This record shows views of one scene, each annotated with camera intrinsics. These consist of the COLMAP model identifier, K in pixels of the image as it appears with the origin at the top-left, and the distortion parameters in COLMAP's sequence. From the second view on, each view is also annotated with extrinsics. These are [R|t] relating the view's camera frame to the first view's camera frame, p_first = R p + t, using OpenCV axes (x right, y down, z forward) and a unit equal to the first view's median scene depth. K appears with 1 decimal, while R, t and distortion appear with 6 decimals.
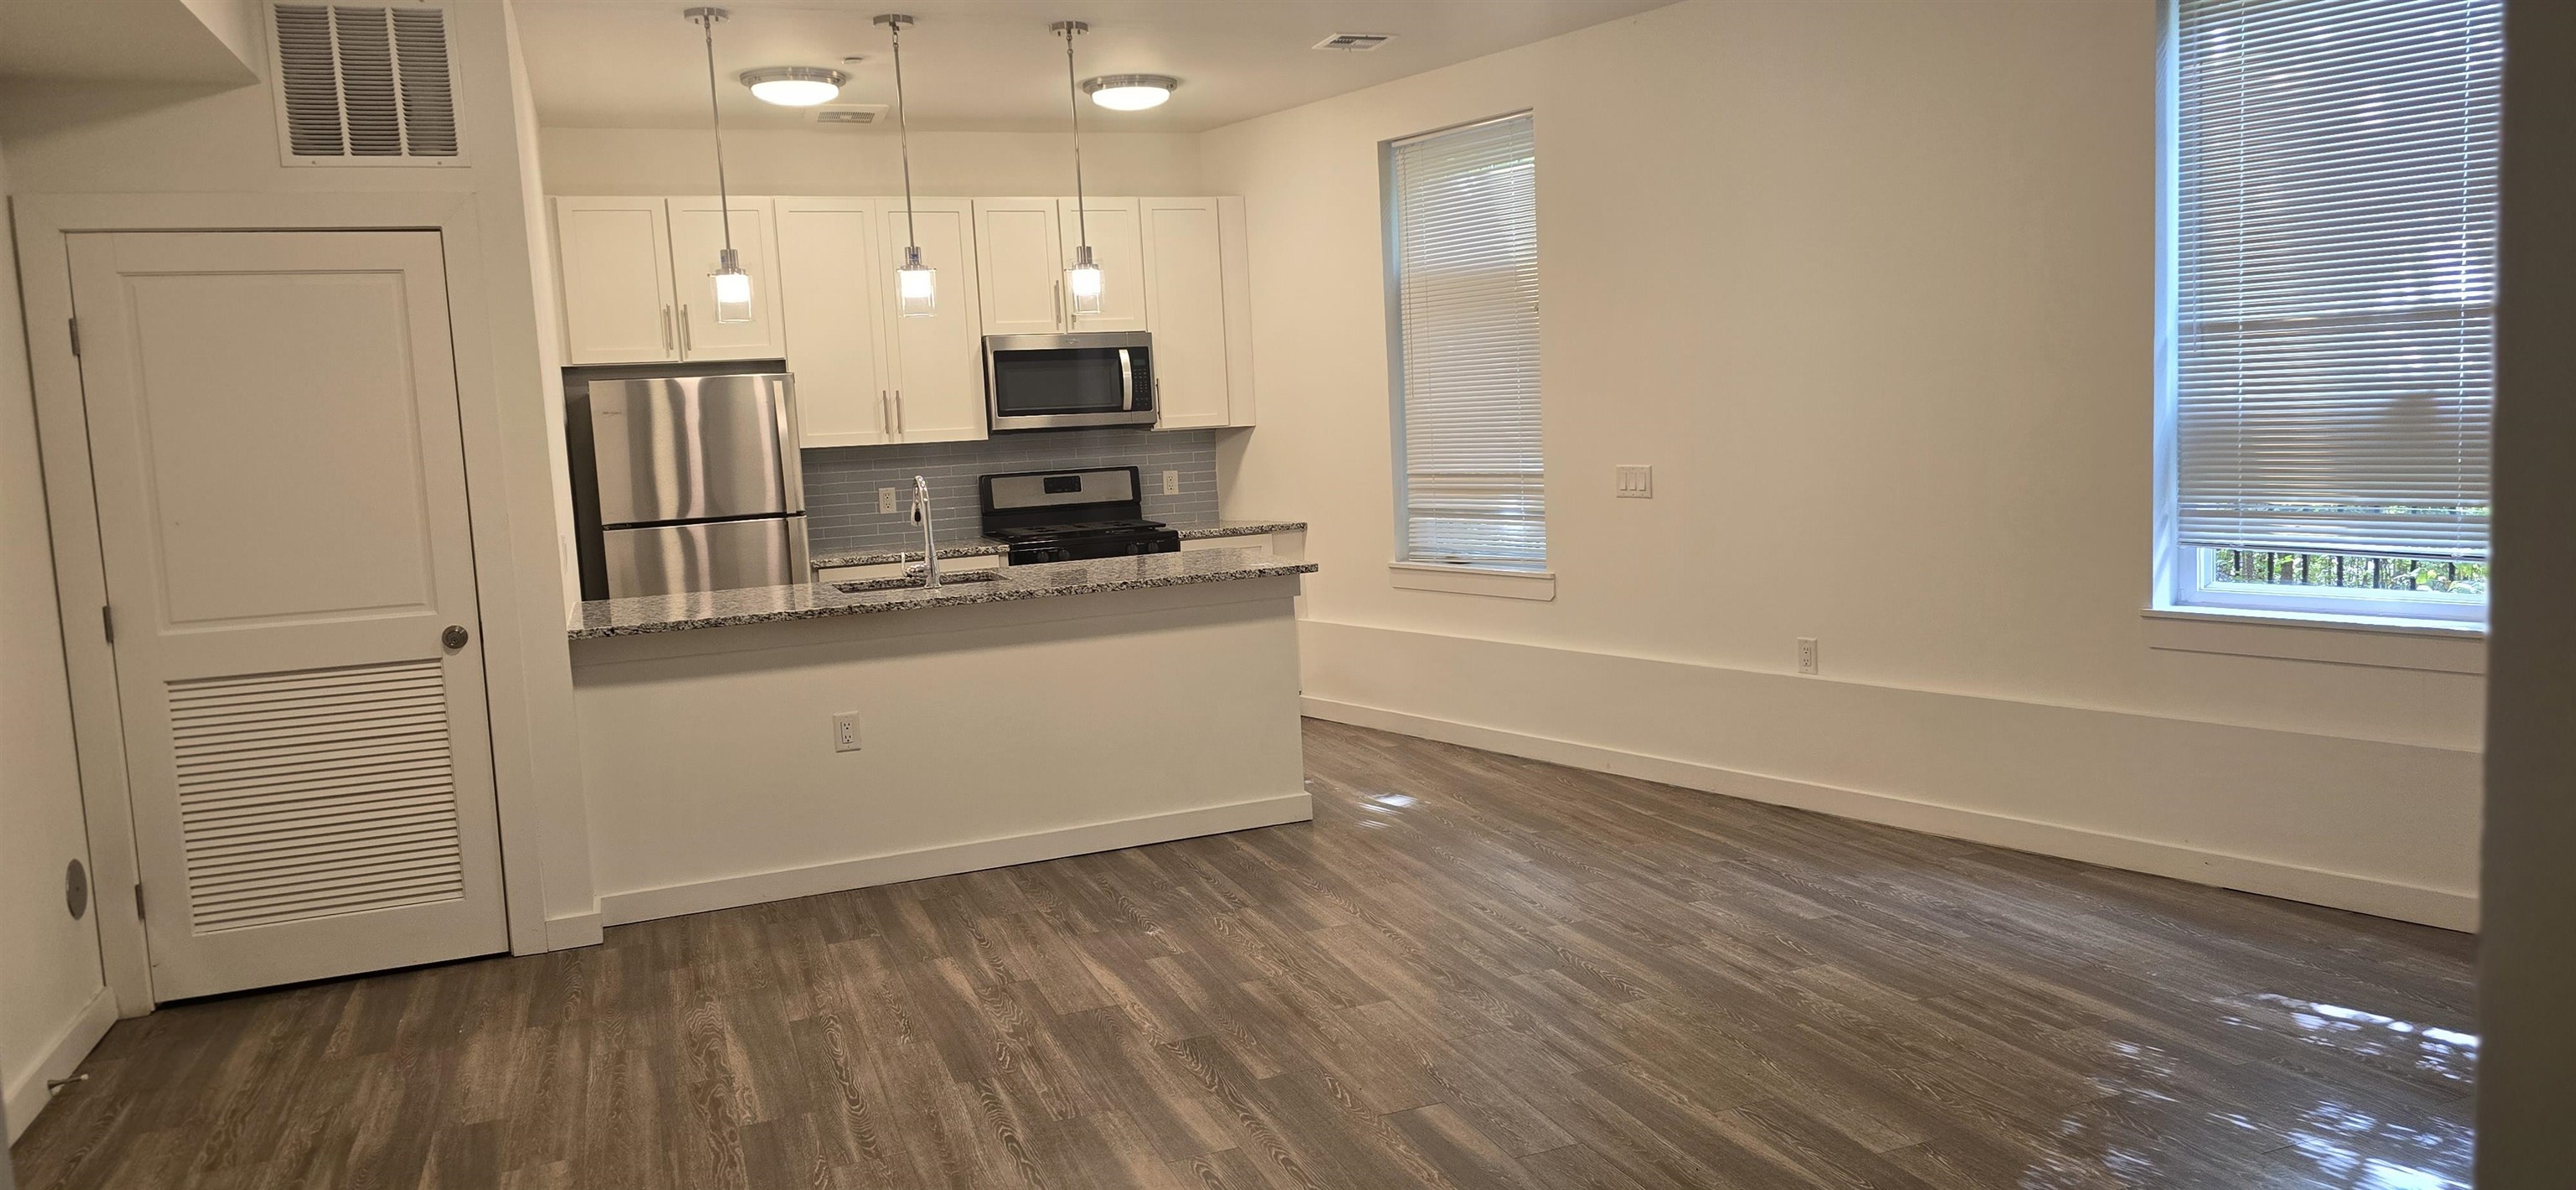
lens RADIAL K [[1685.3, 0, 1294.1], [0, 1685.3, 564.0], [0, 0, 1]] dist [0.075492, -0.092189]
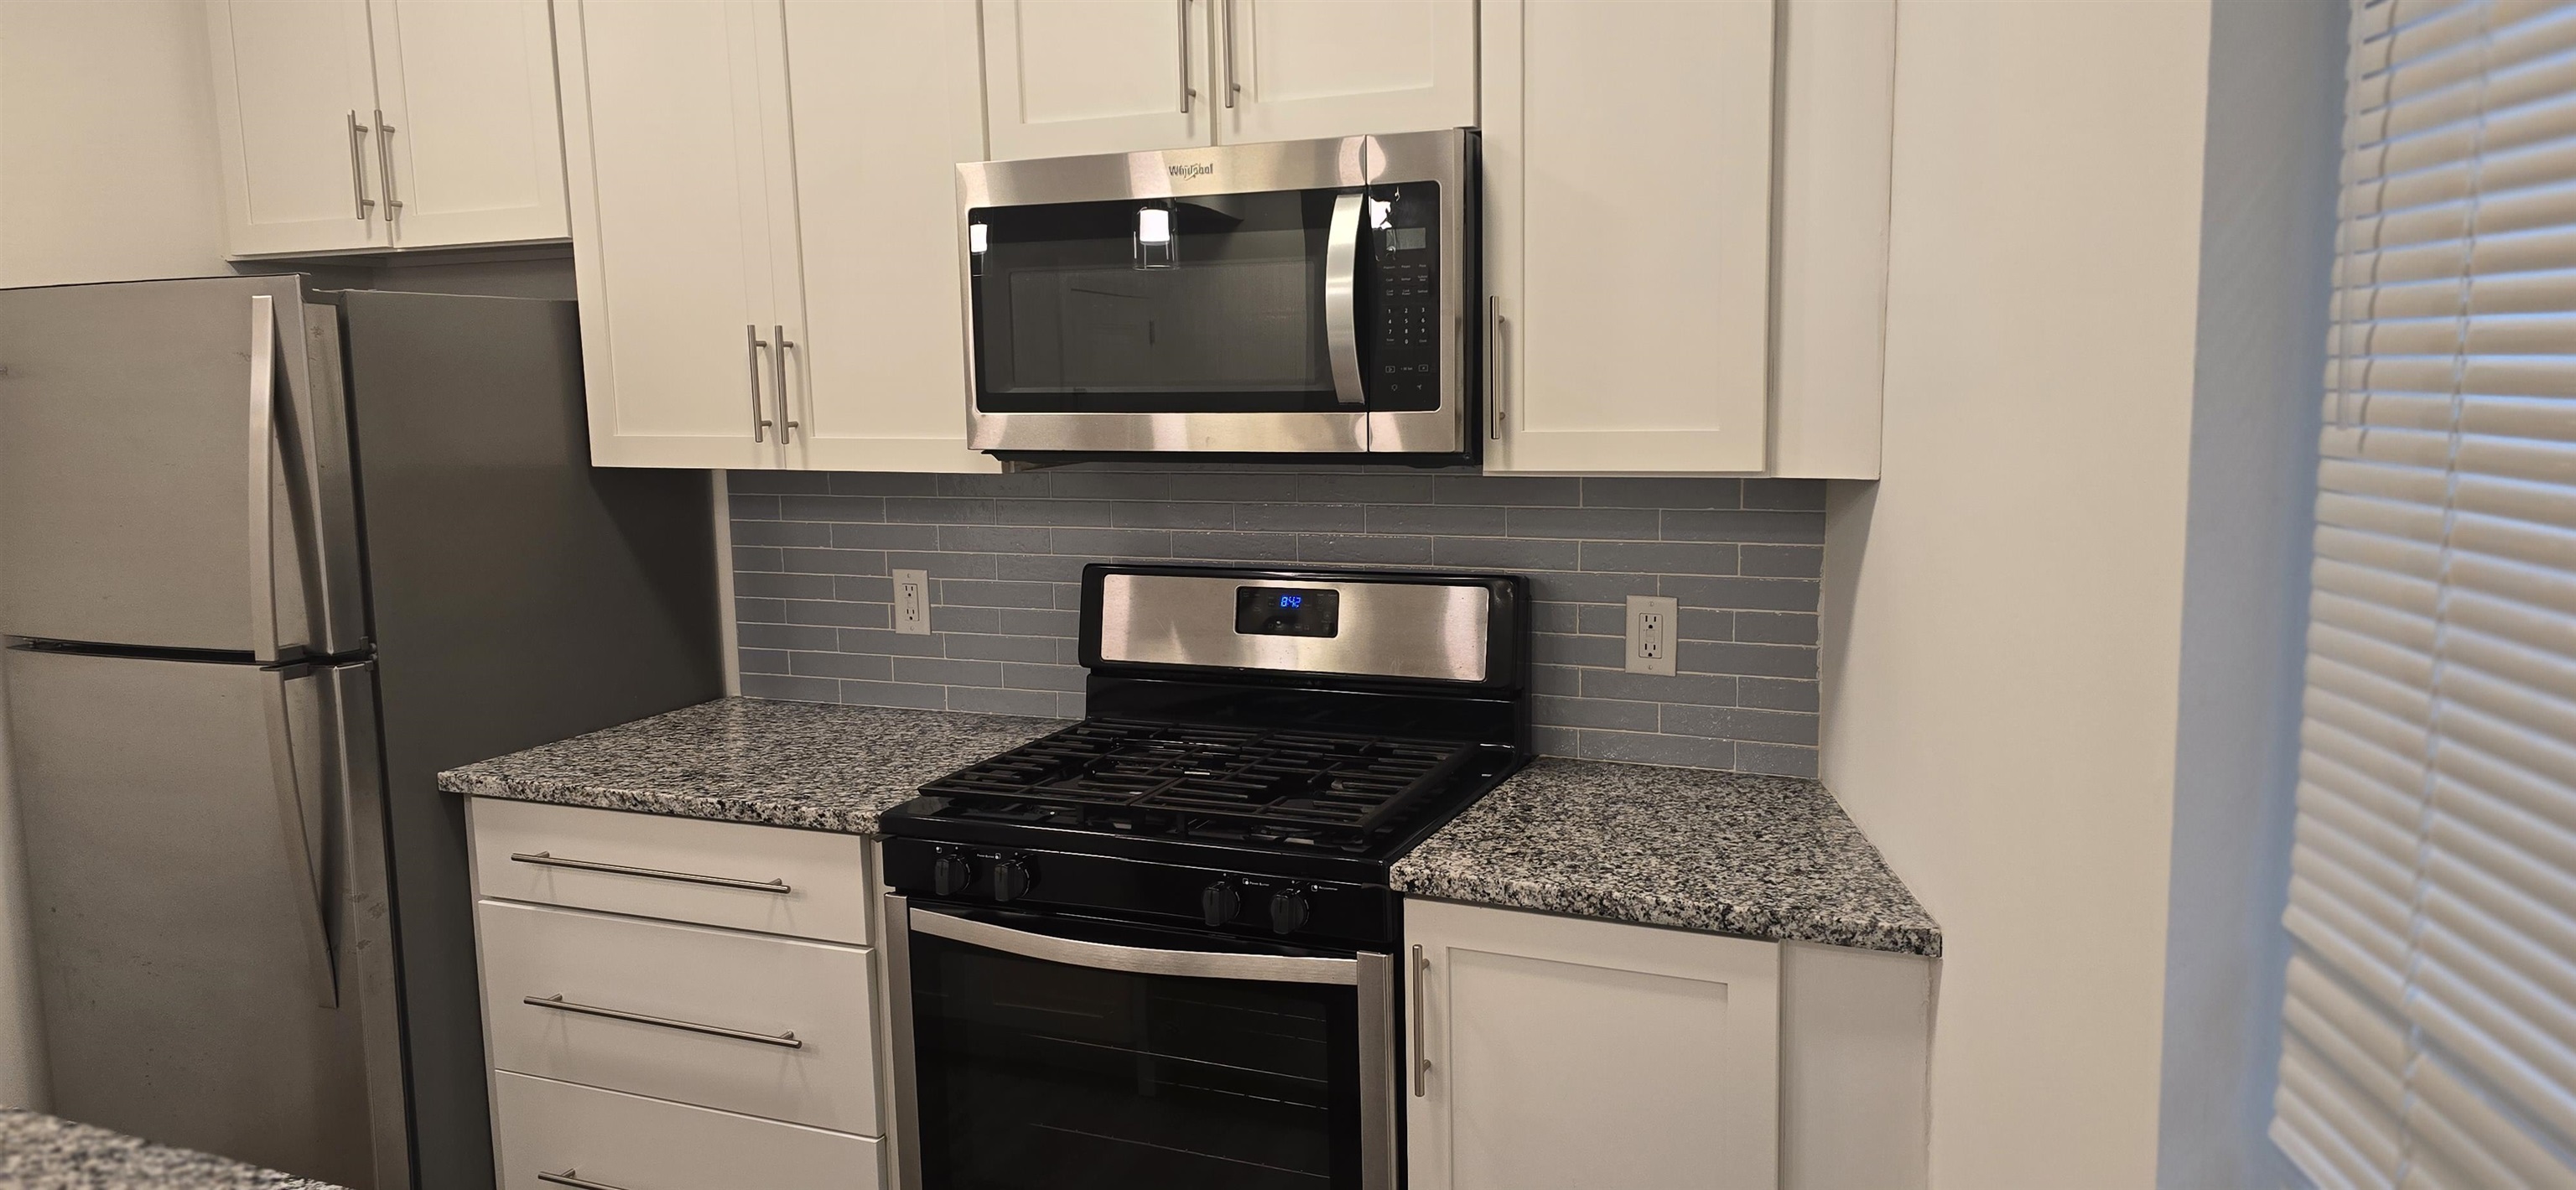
lens RADIAL K [[1713.9, 0, 1291.9], [0, 1713.9, 594.2], [0, 0, 1]] dist [0.076026, -0.081003]
pose [[0.708766, 0.128009, -0.693732, 0.120495], [-0.082174, 0.991685, 0.099034, -0.100801], [0.700641, -0.013185, 0.713392, 0.904258]]
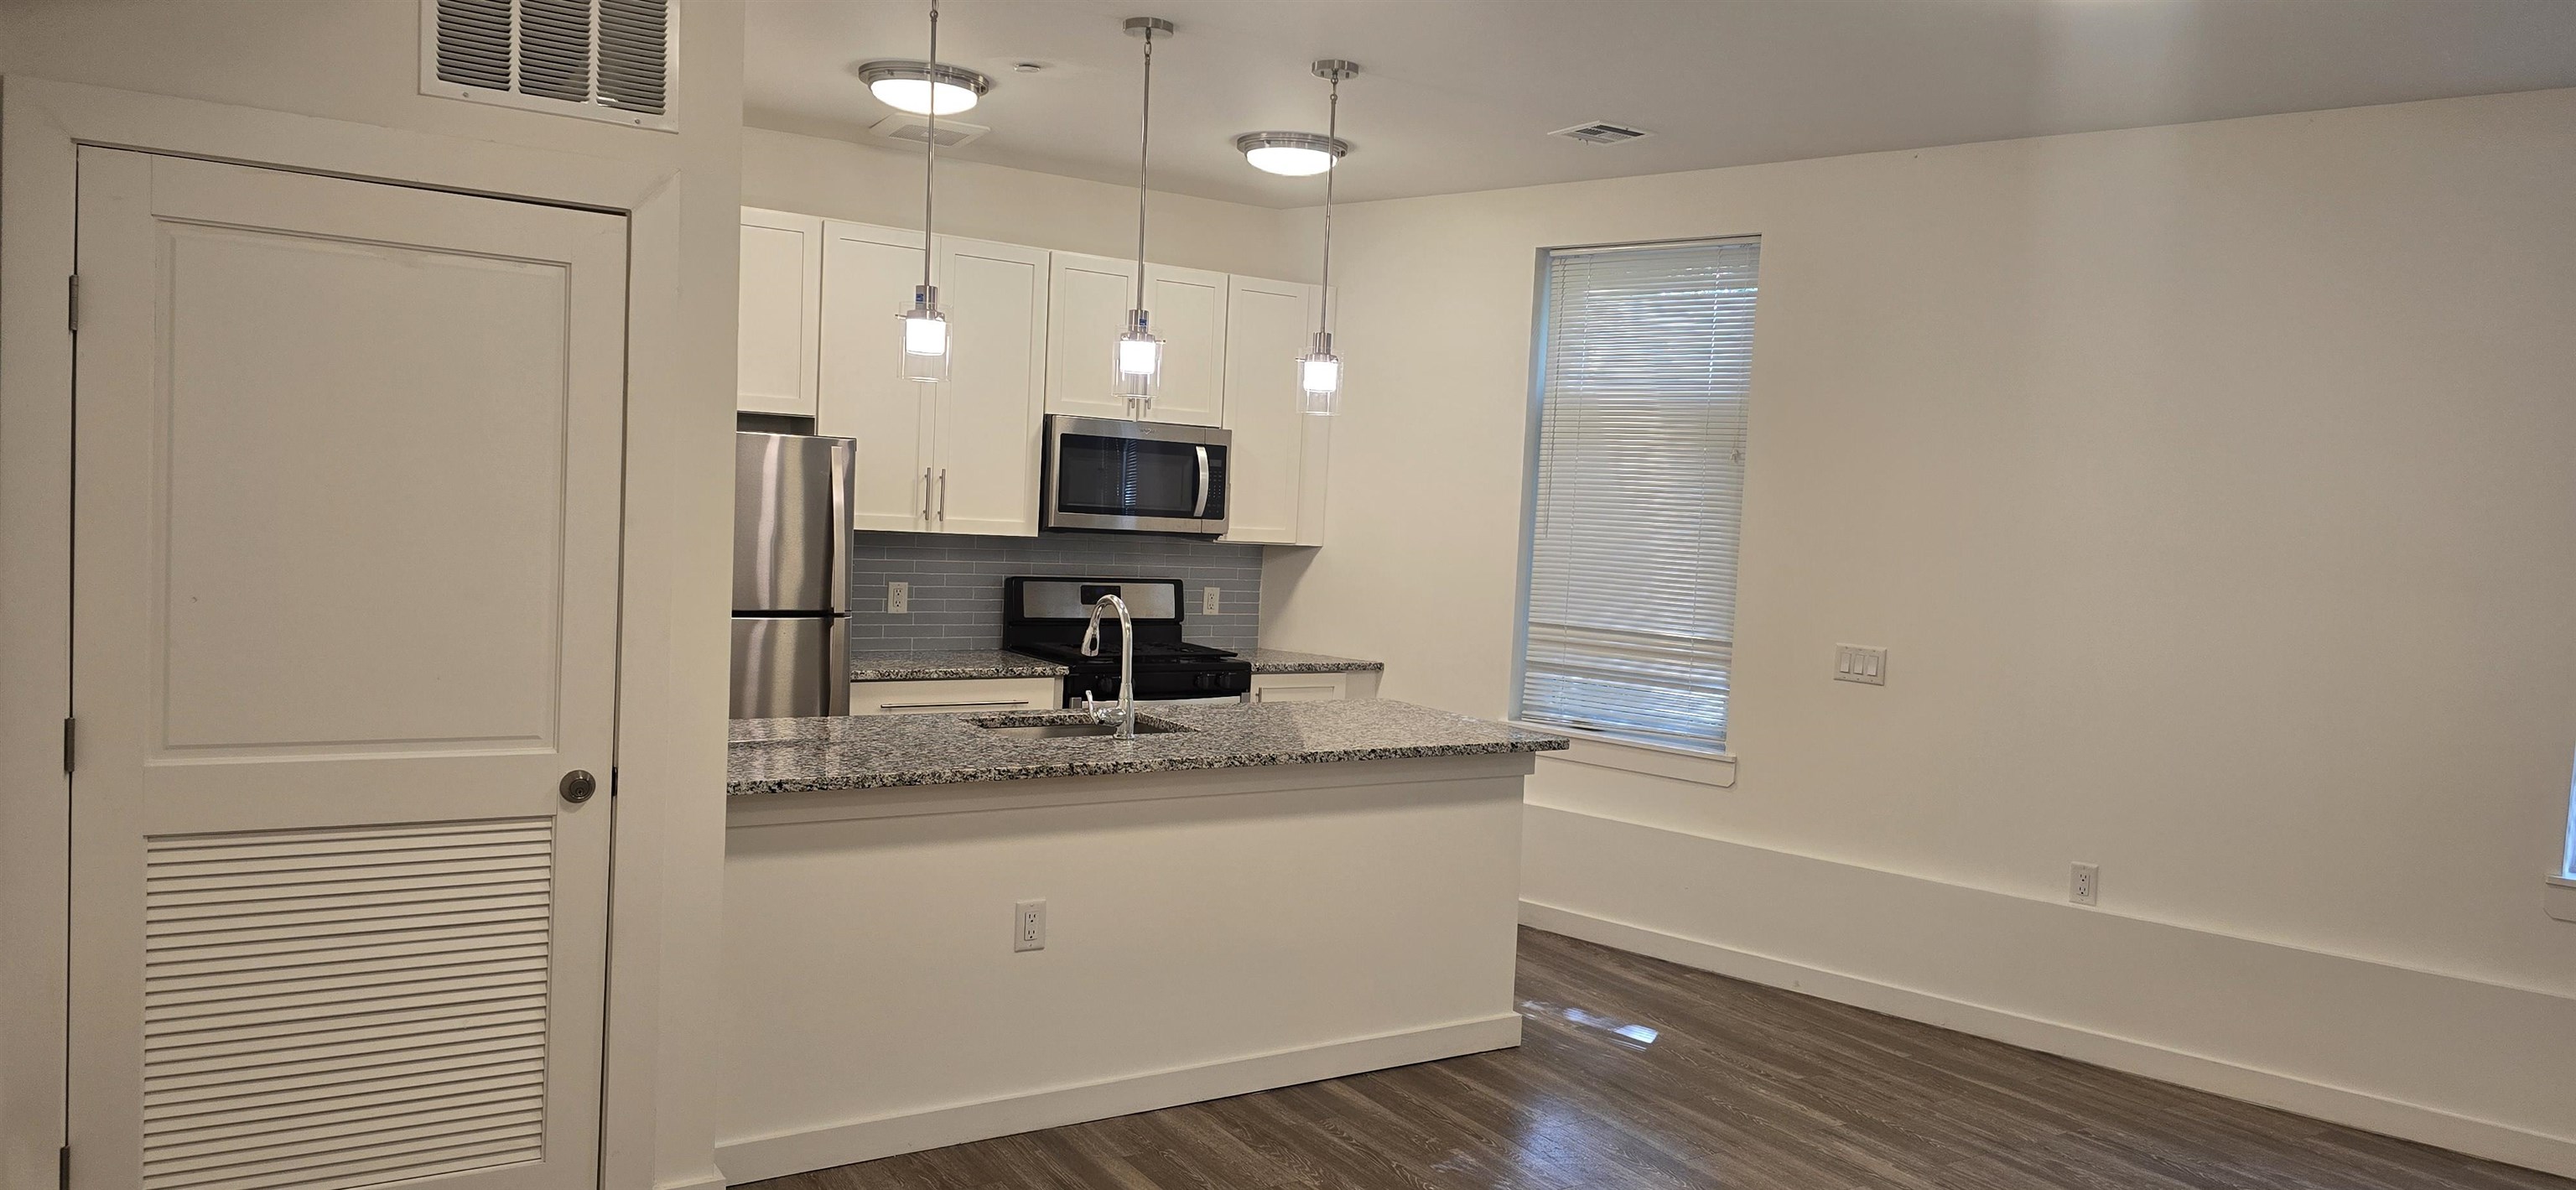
lens RADIAL K [[1687.3, 0, 1311.8], [0, 1687.3, 572.9], [0, 0, 1]] dist [0.076955, -0.086569]
pose [[0.974983, 0.090223, 0.203145, -0.248090], [-0.079742, 0.995055, -0.059219, -0.019222], [-0.207484, 0.041538, 0.977356, 0.175850]]
